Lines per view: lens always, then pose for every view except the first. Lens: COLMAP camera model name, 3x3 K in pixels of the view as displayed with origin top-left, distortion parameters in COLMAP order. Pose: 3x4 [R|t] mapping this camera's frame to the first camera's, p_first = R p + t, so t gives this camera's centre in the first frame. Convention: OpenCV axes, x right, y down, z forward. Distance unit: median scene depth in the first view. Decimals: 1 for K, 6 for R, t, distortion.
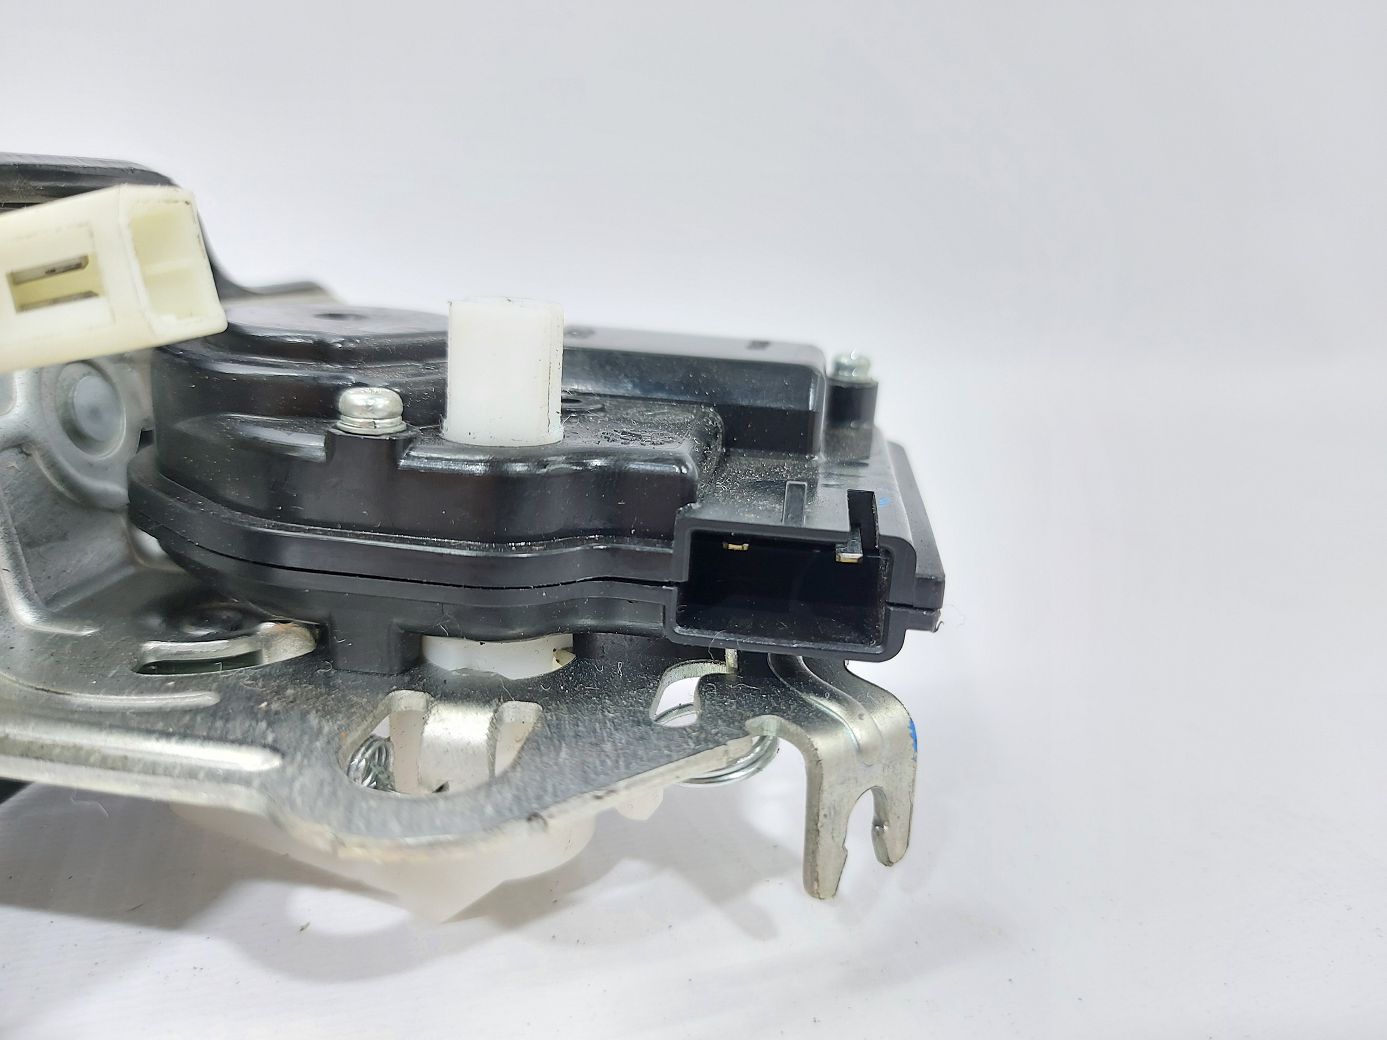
lens RADIAL K [[963.5, 0, 715.4], [0, 963.5, 484.4], [0, 0, 1]] dist [0.040136, -0.127443]
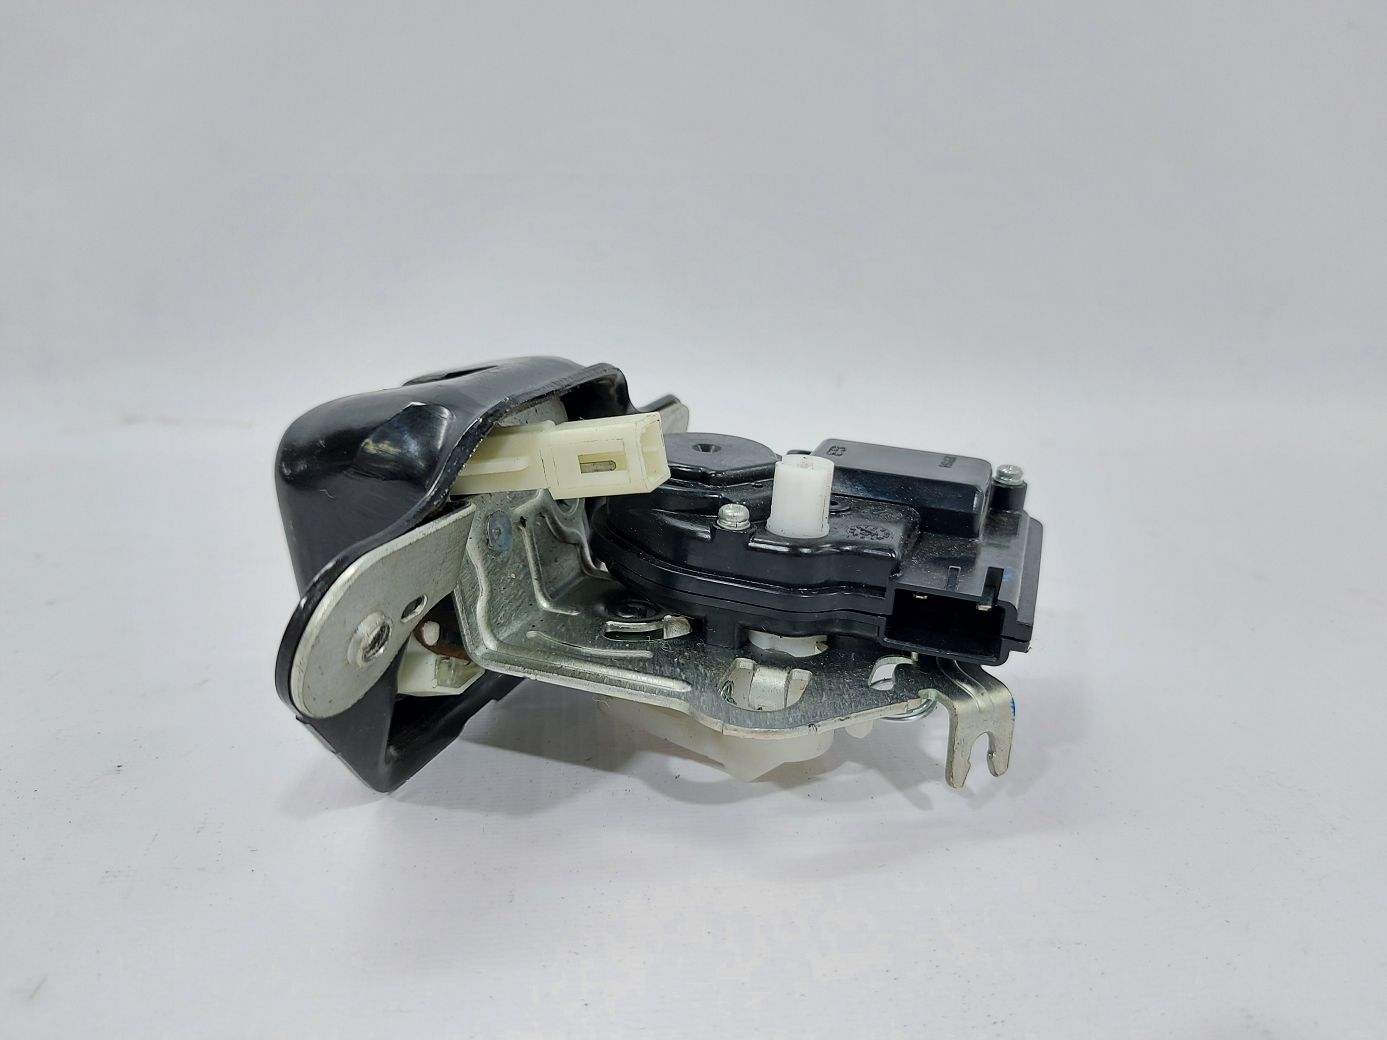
lens RADIAL K [[978.2, 0, 733.8], [0, 978.2, 521.8], [0, 0, 1]] dist [0.050708, -0.133000]
pose [[0.977393, 0.060848, -0.202488, 0.044218], [-0.044052, 0.995282, 0.086448, -0.226818], [0.206793, -0.075574, 0.975462, -0.894837]]
